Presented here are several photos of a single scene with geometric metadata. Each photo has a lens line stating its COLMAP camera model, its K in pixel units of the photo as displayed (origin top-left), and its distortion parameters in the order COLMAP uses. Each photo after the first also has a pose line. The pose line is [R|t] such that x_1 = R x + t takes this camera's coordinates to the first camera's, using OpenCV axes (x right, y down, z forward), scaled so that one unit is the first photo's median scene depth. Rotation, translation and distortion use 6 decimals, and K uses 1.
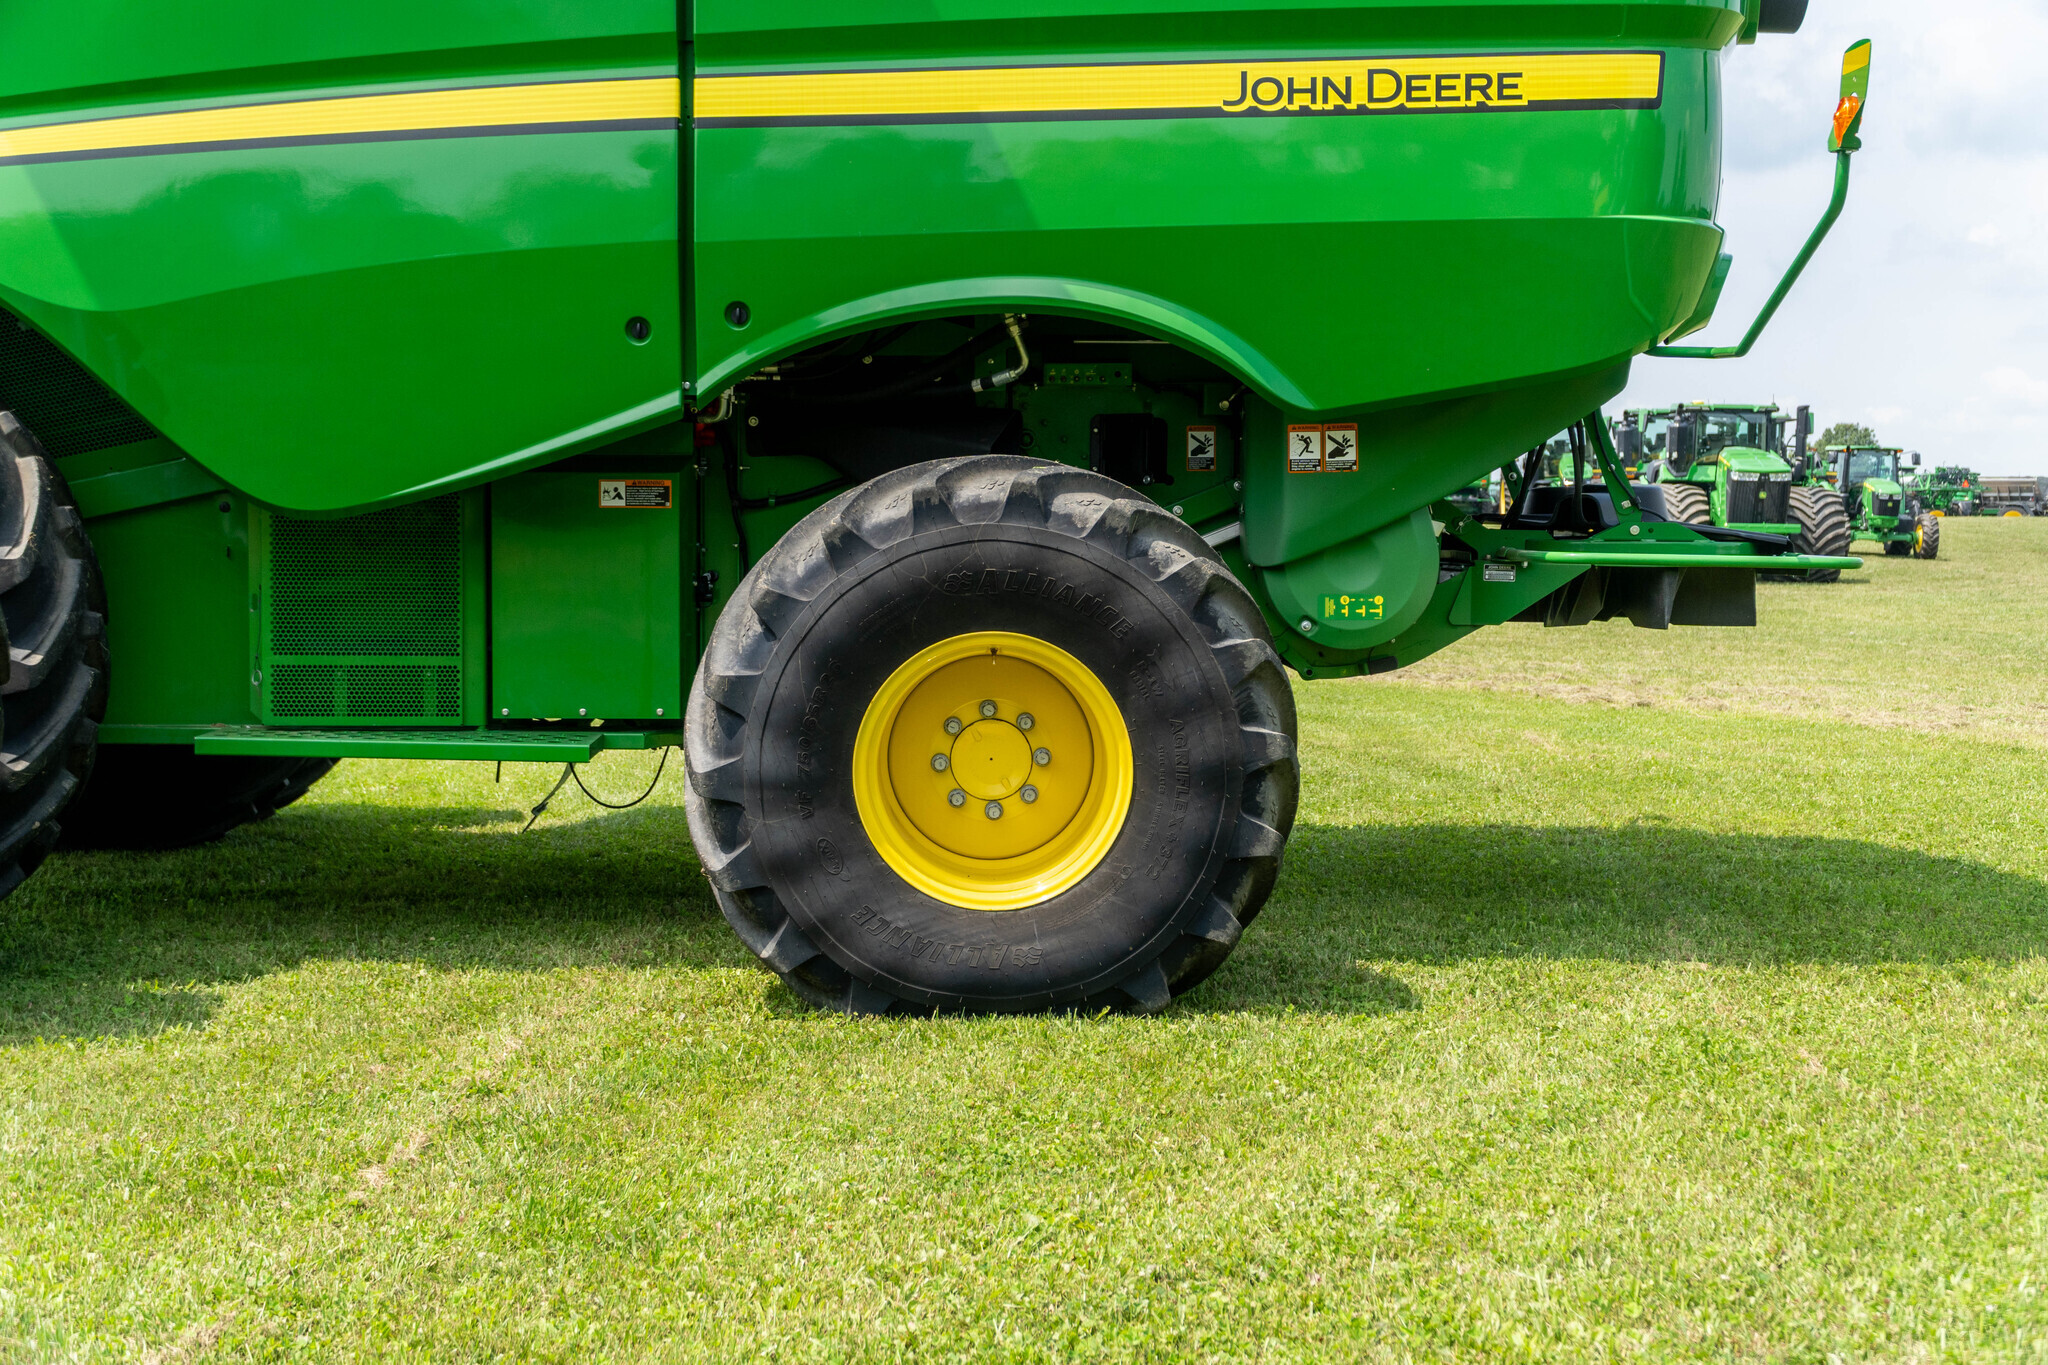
lens RADIAL K [[2660.4, 0, 1038.2], [0, 2660.4, 678.5], [0, 0, 1]] dist [0.083371, 0.000000]
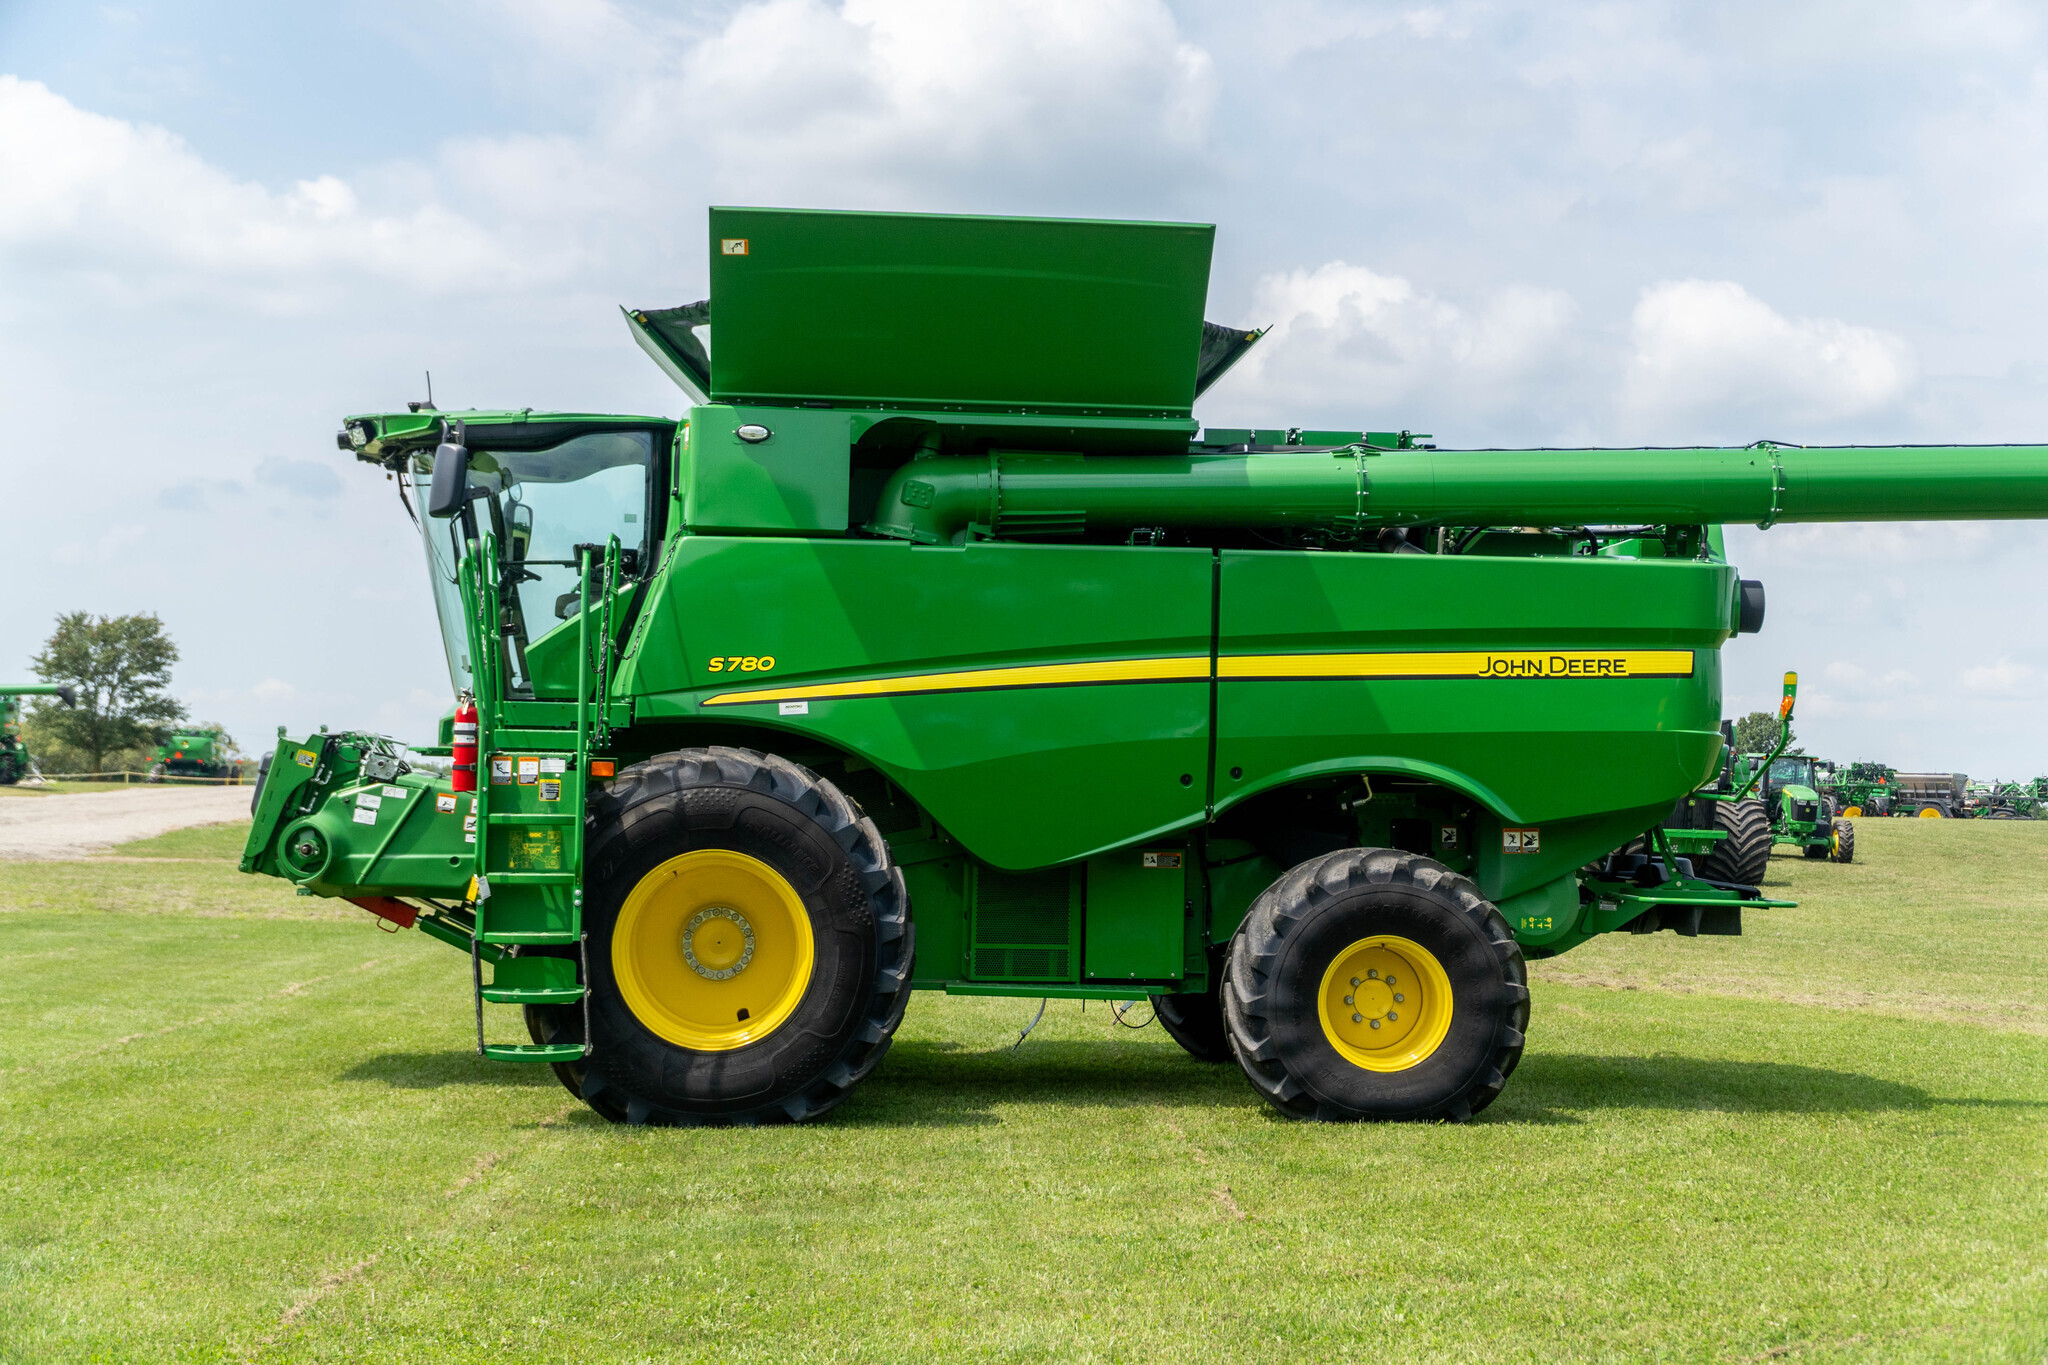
lens RADIAL K [[2990.0, 0, 1016.1], [0, 2990.0, 667.4], [0, 0, 1]] dist [0.079764, 0.000000]
pose [[0.998693, 0.013408, 0.049315, -0.389255], [-0.008351, 0.994816, -0.101350, 0.012512], [-0.050418, 0.100806, 0.993628, -1.221426]]
